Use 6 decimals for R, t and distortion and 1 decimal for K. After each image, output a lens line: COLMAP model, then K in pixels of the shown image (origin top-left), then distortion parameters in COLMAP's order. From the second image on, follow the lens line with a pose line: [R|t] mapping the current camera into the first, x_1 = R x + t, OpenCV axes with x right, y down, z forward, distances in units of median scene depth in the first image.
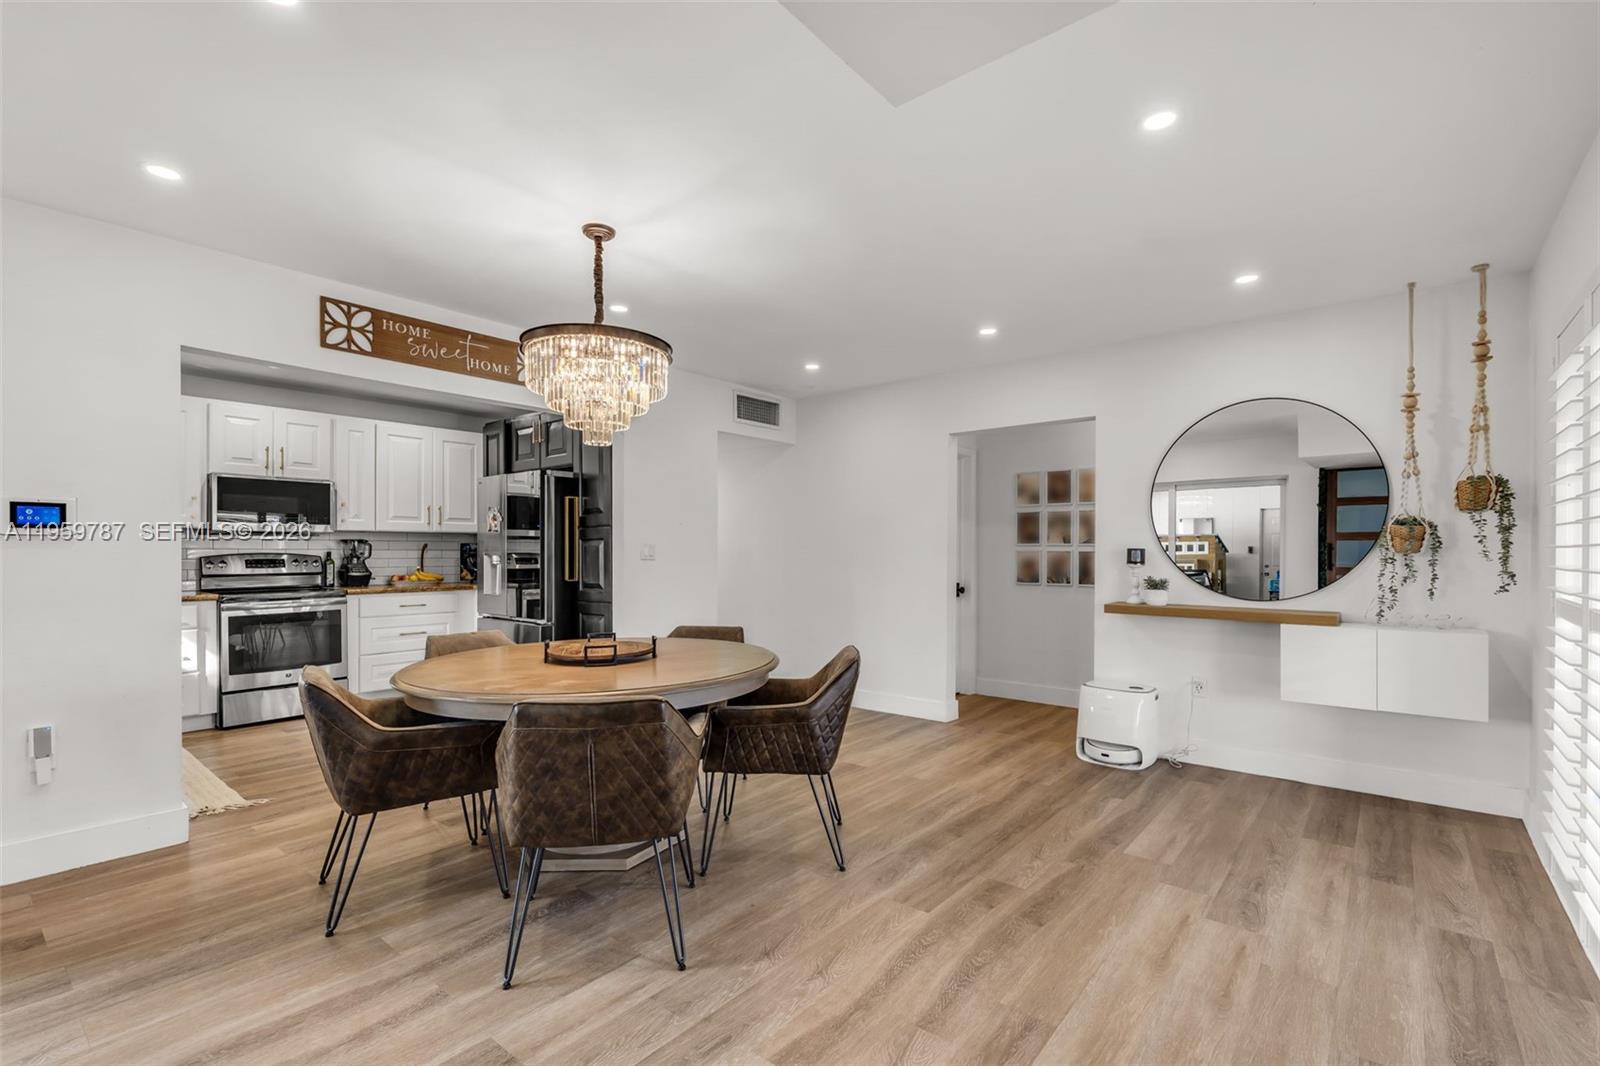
lens RADIAL K [[727.1, 0, 824.7], [0, 727.1, 551.6], [0, 0, 1]] dist [-0.012564, -0.000106]
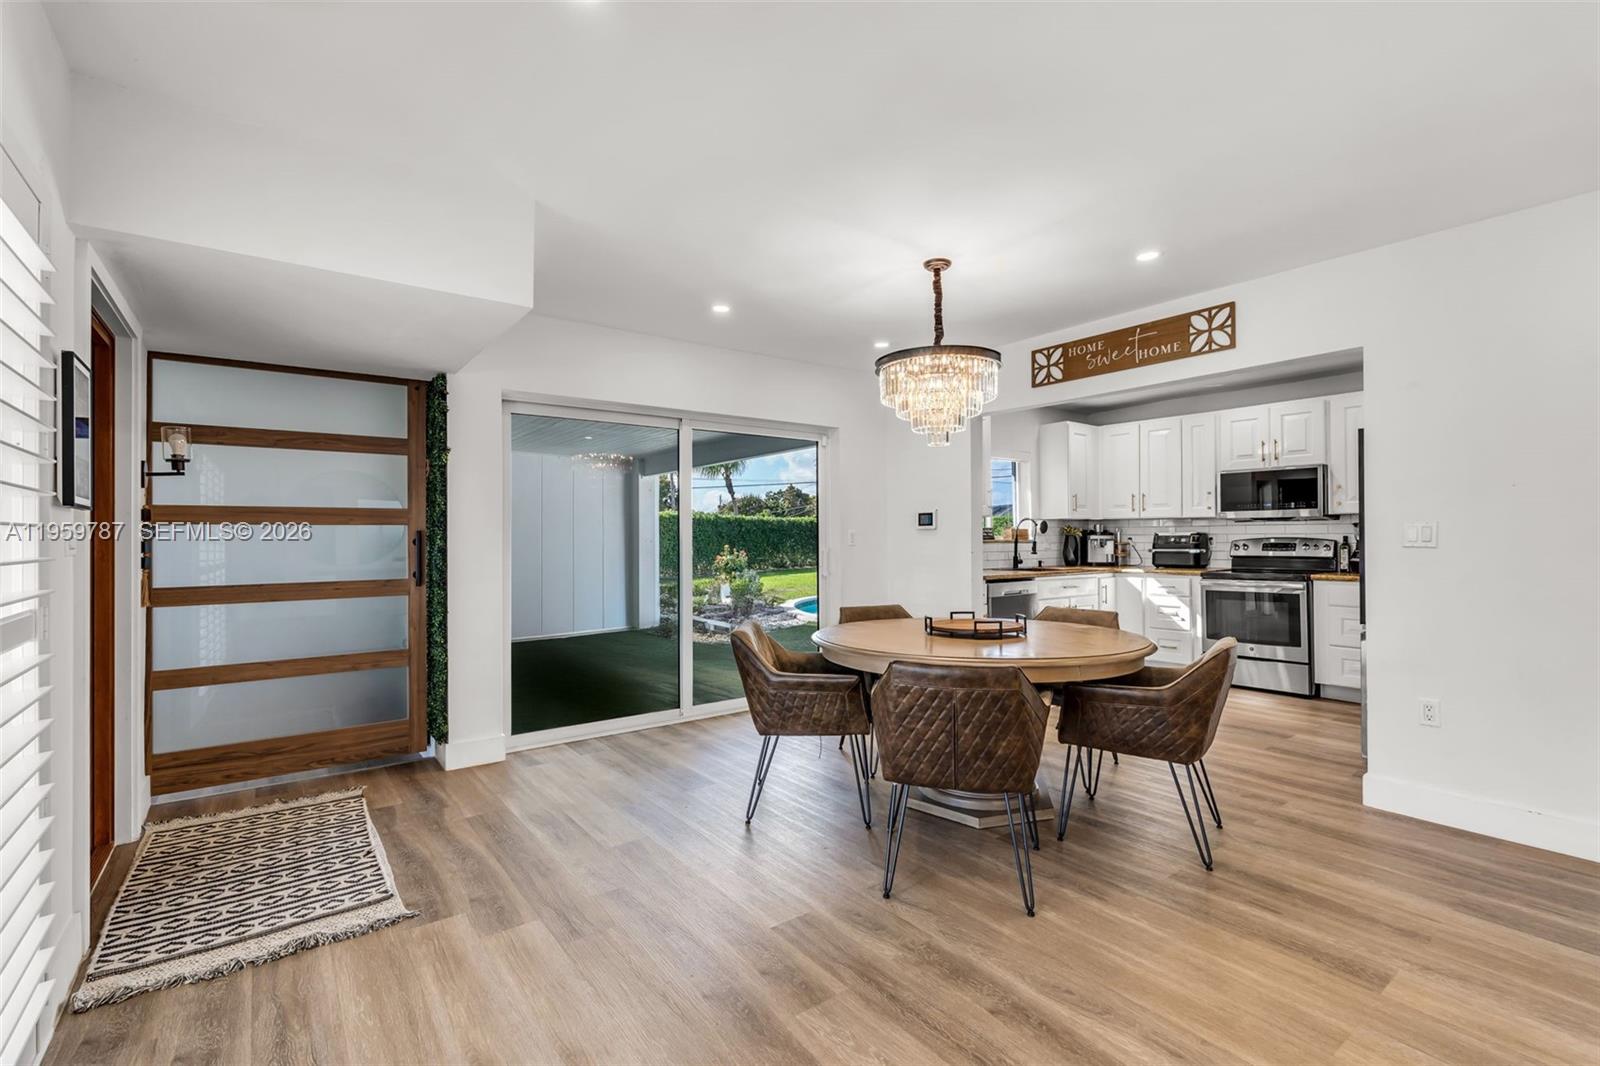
lens RADIAL K [[716.6, 0, 781.0], [0, 716.6, 528.2], [0, 0, 1]] dist [-0.008868, -0.000072]
pose [[-0.289187, -0.012183, -0.957195, 0.485671], [0.002374, 0.999907, -0.013444, 0.000759], [0.957270, -0.006161, -0.289131, 0.608887]]
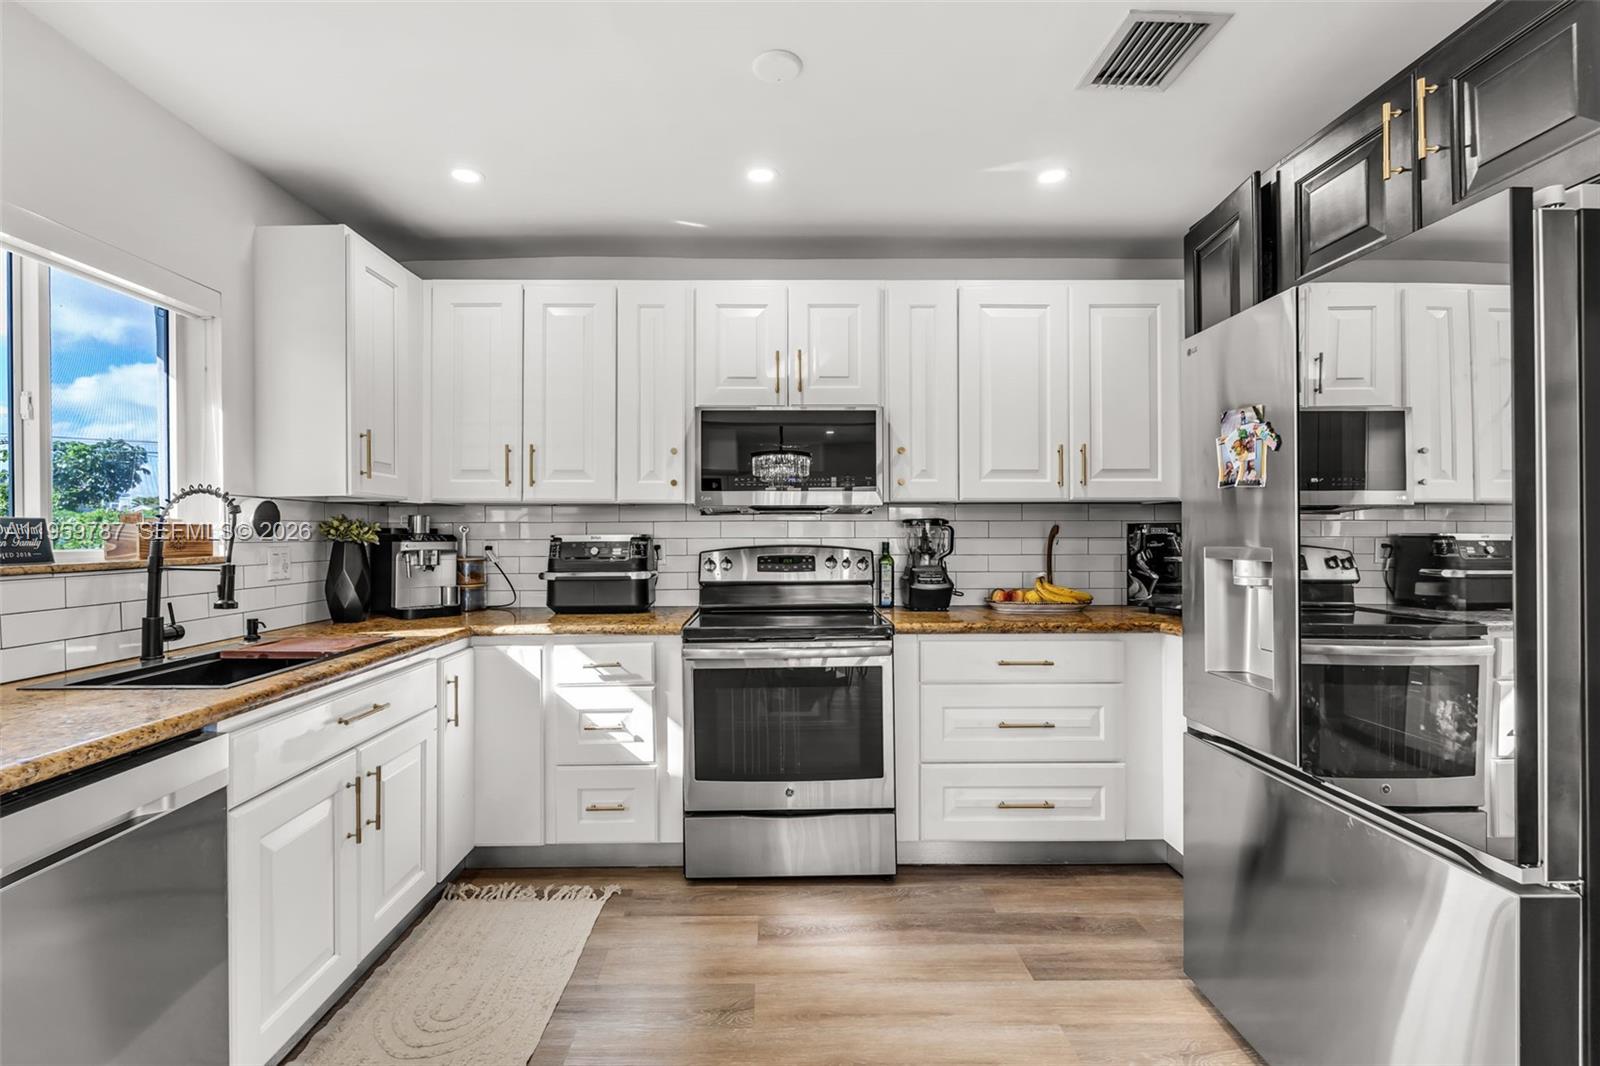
lens RADIAL K [[716.6, 0, 781.0], [0, 716.6, 528.2], [0, 0, 1]] dist [-0.008868, -0.000072]
pose [[0.623729, -0.008870, -0.781590, -0.346527], [0.003555, 0.999957, -0.008511, -0.006769], [0.781633, 0.002530, 0.623734, 0.662968]]
